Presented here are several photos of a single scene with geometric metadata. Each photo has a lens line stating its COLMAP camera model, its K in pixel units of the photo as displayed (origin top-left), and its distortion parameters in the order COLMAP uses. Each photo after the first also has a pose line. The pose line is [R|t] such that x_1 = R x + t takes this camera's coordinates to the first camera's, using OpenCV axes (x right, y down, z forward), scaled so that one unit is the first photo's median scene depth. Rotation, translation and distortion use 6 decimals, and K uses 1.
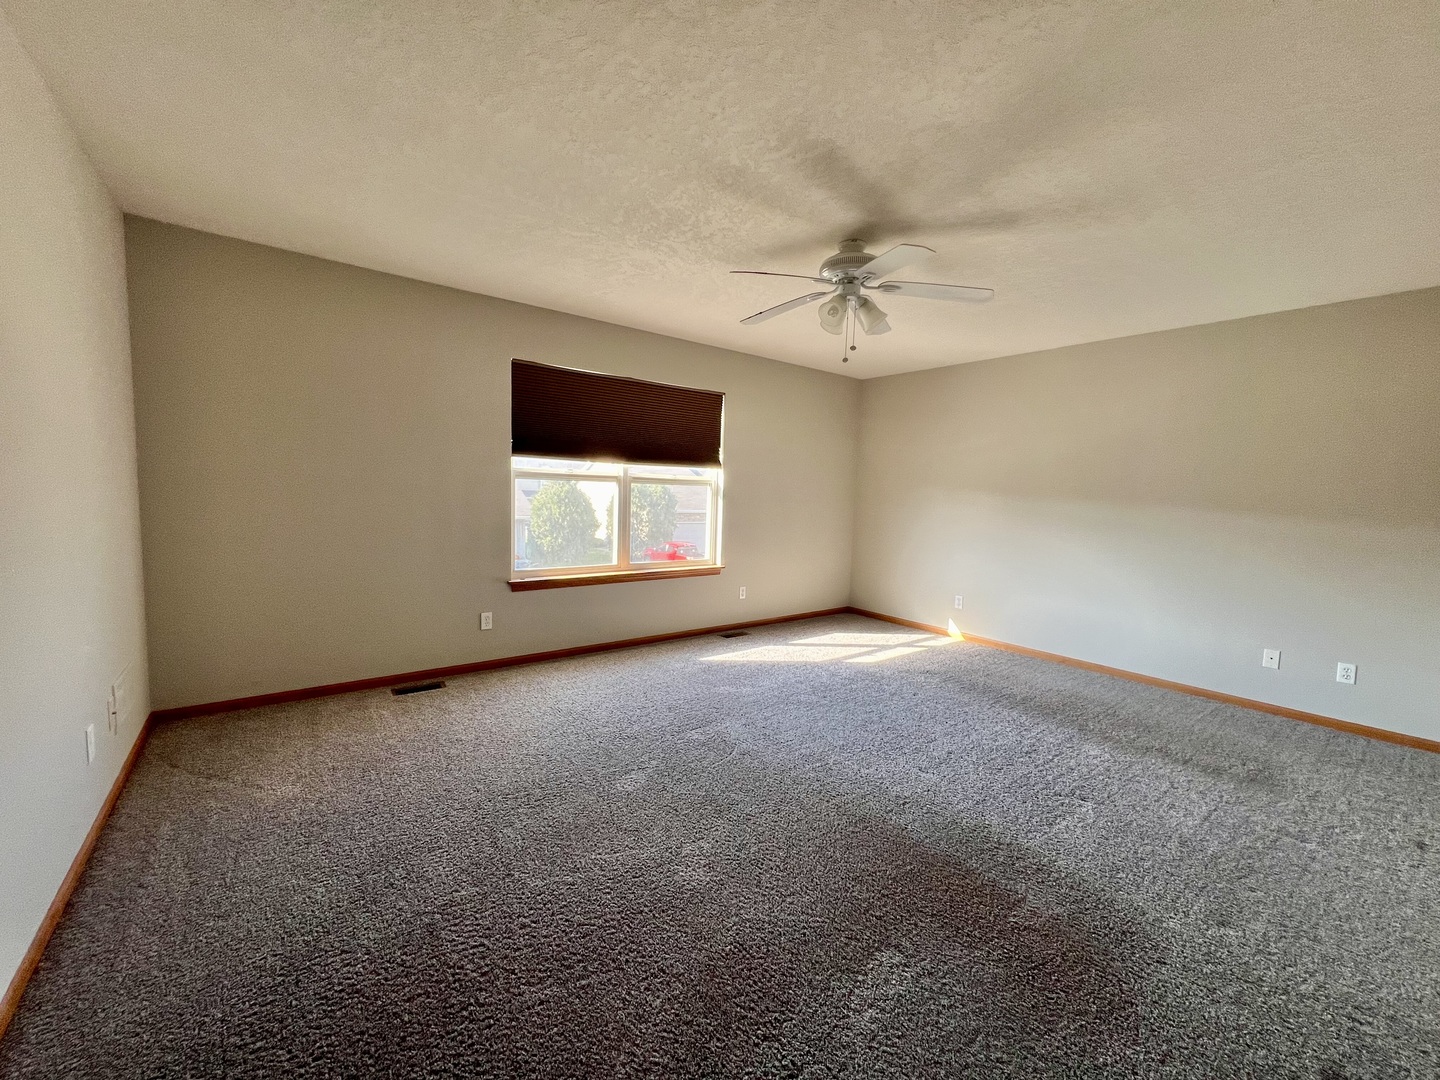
lens RADIAL K [[573.0, 0, 719.8], [0, 573.0, 543.1], [0, 0, 1]] dist [-0.001100, 0.000351]
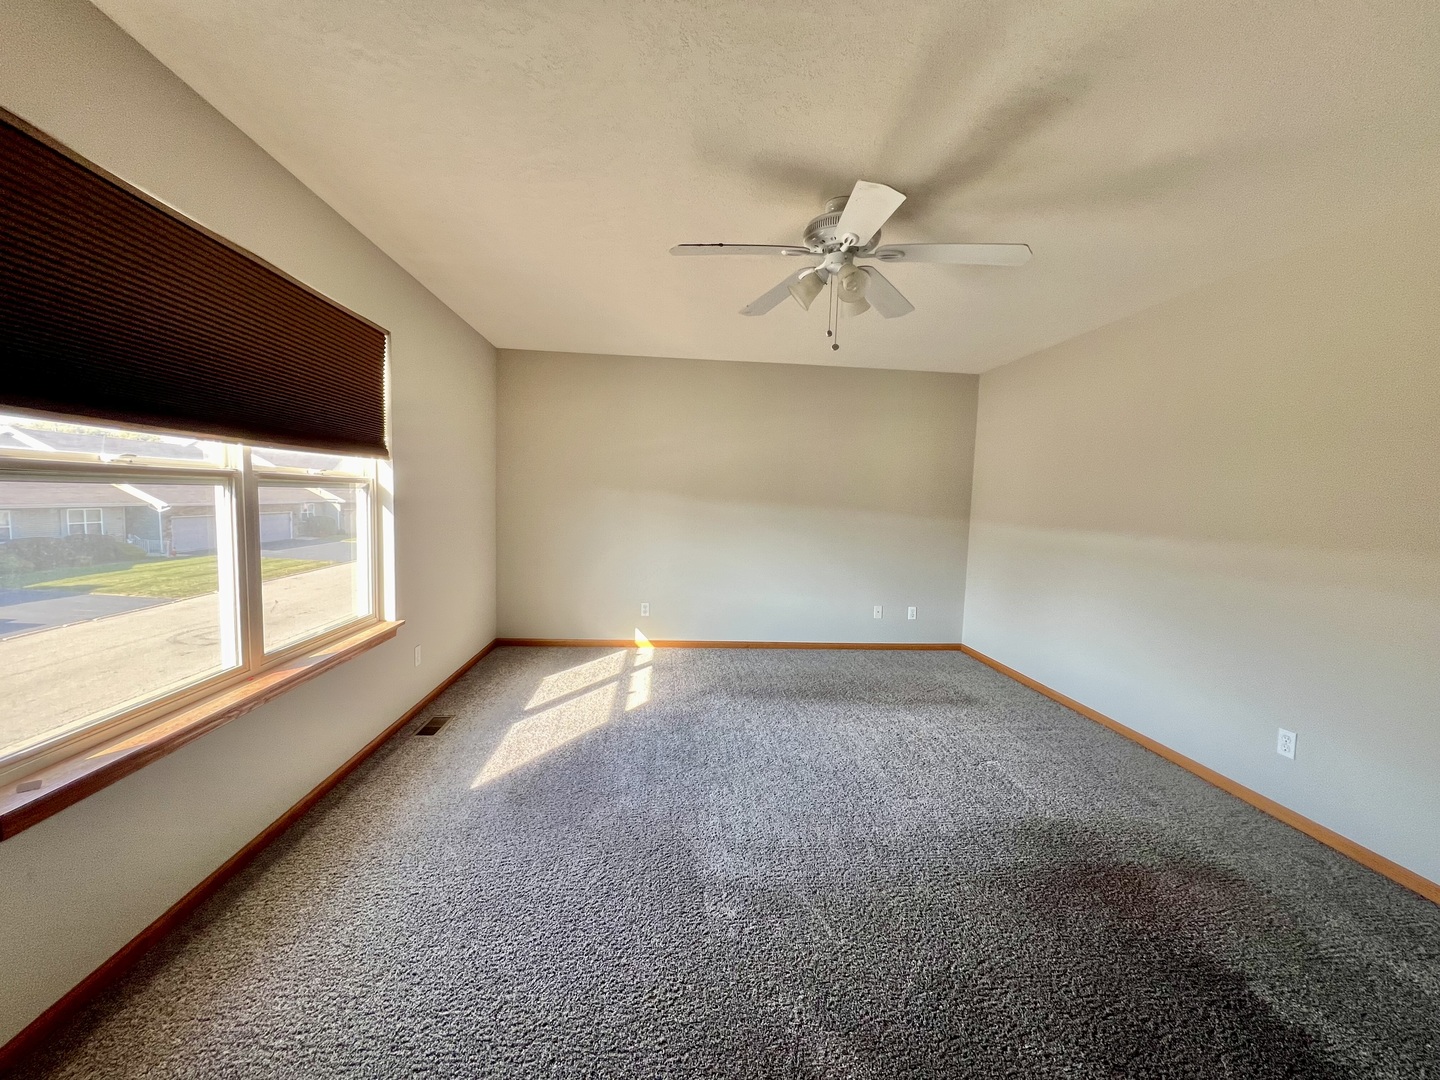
lens RADIAL K [[573.0, 0, 719.8], [0, 573.0, 543.1], [0, 0, 1]] dist [-0.001100, 0.000351]
pose [[0.541677, -0.083219, 0.836457, -0.362011], [0.062796, 0.996313, 0.058457, -0.065433], [-0.838238, 0.020861, 0.544906, 0.448994]]
